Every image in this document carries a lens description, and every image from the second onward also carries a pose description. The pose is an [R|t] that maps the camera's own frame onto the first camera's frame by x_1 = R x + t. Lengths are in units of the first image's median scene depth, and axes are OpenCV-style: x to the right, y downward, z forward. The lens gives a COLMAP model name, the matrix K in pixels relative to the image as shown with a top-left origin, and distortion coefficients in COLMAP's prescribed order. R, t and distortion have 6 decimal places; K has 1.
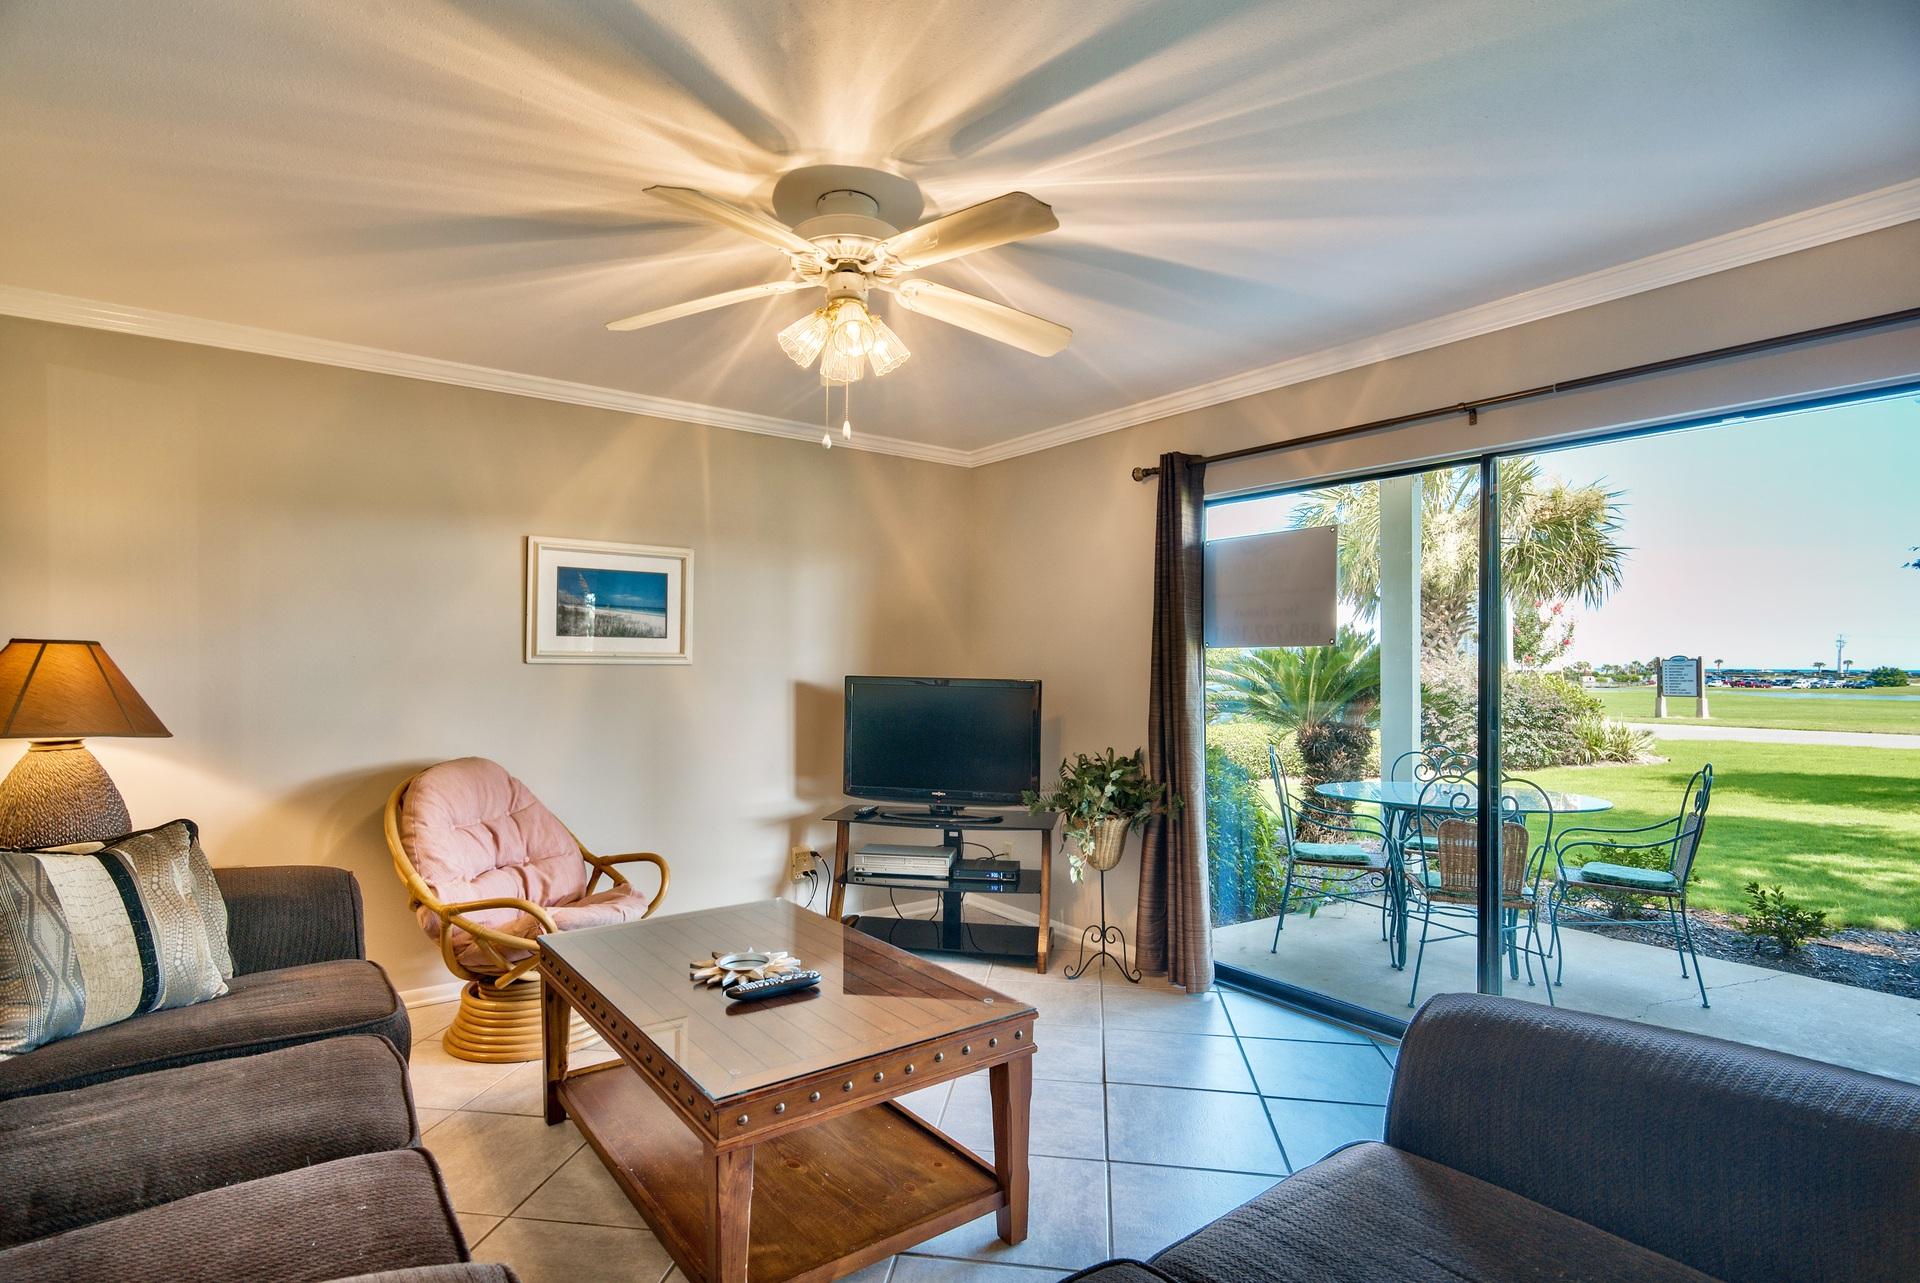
lens RADIAL K [[943.9, 0, 960.0], [0, 943.9, 641.5], [0, 0, 1]] dist [-0.003433, -0.000737]
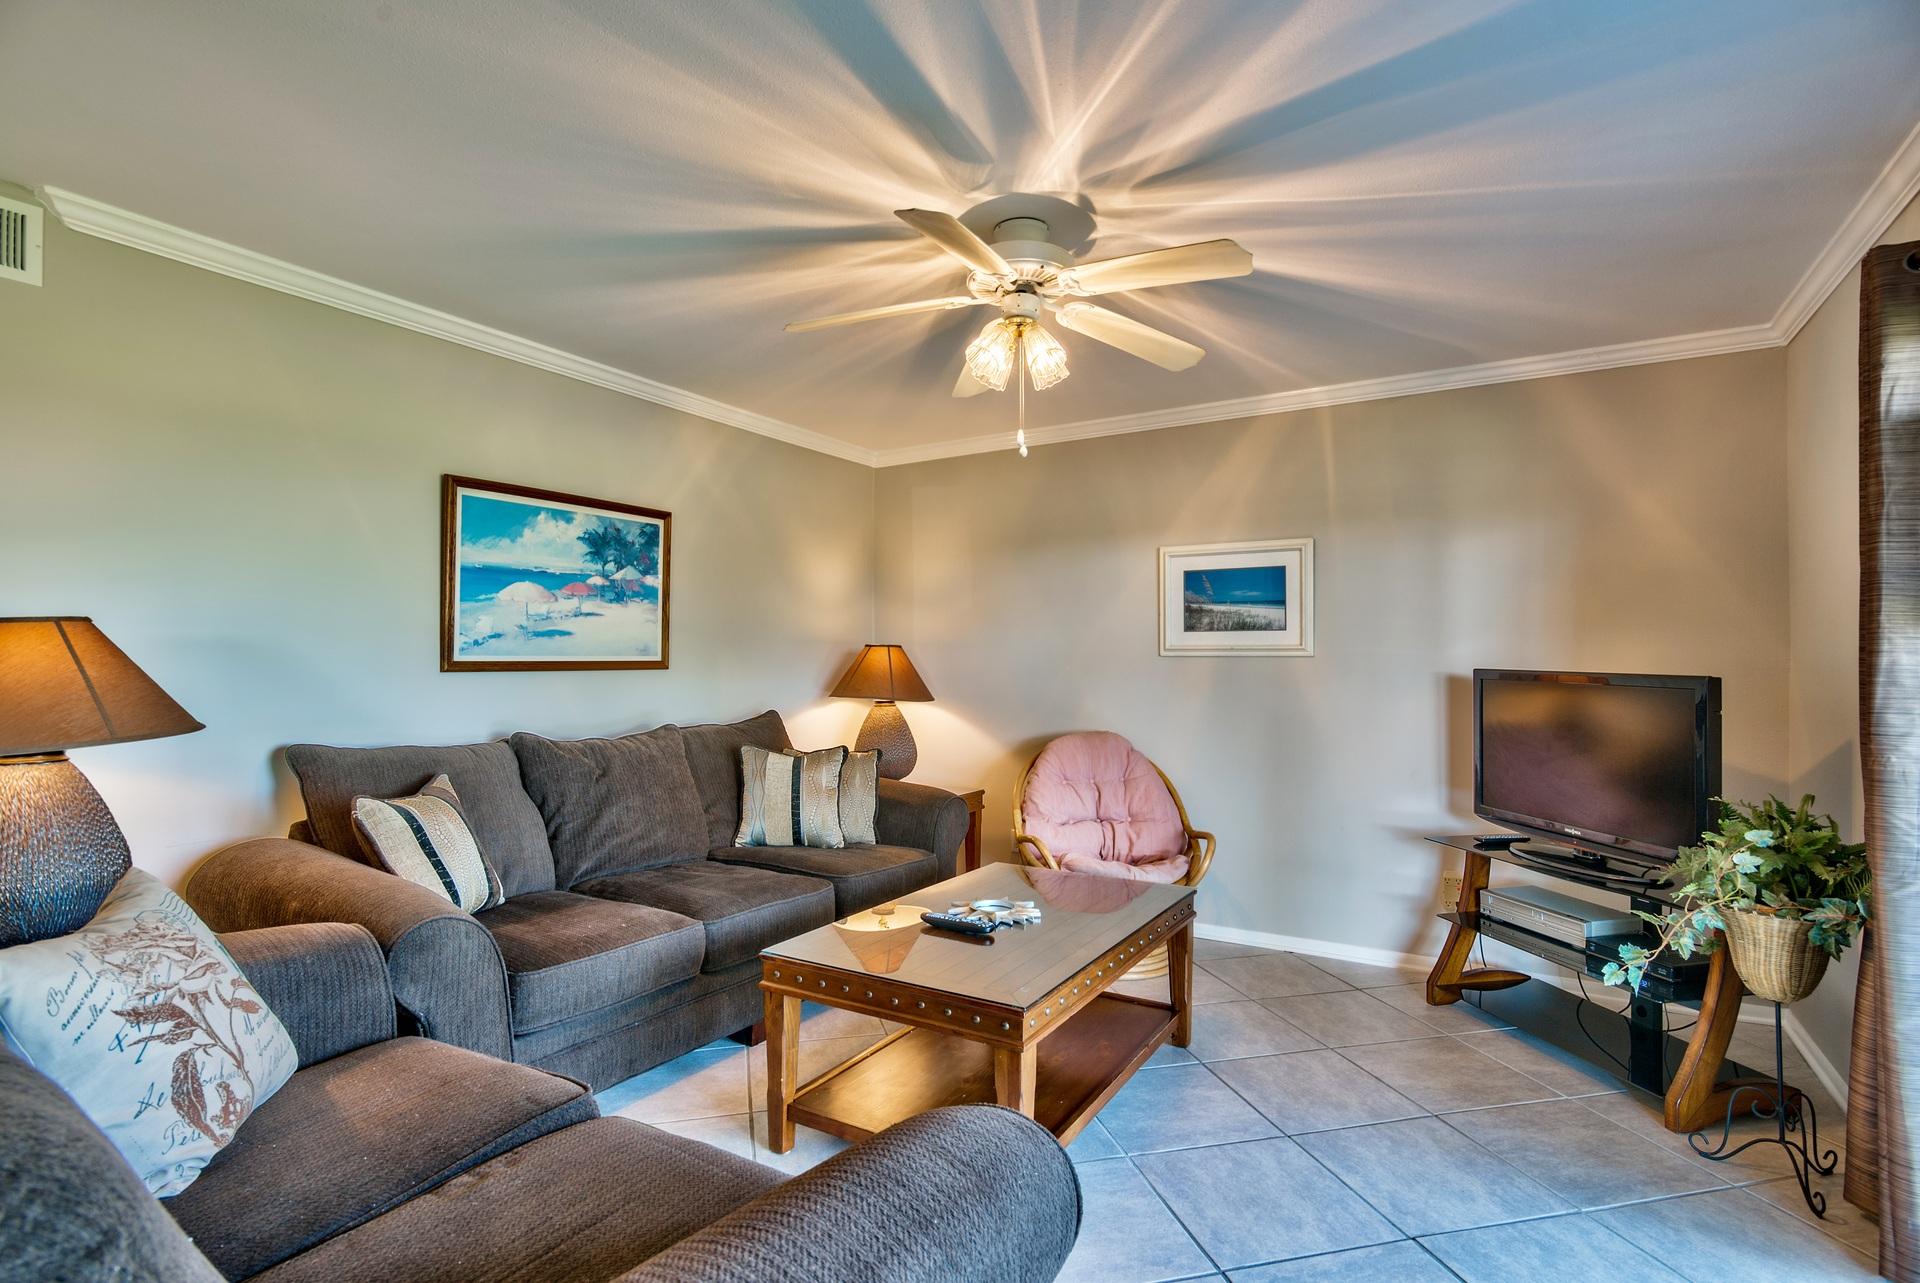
lens RADIAL K [[943.8, 0, 960.0], [0, 943.8, 641.5], [0, 0, 1]] dist [0.003374, 0.000339]
pose [[0.376923, -0.021634, -0.925992, 0.520060], [0.026111, 0.999578, -0.012725, 0.012961], [0.925876, -0.019382, 0.377329, 0.316144]]
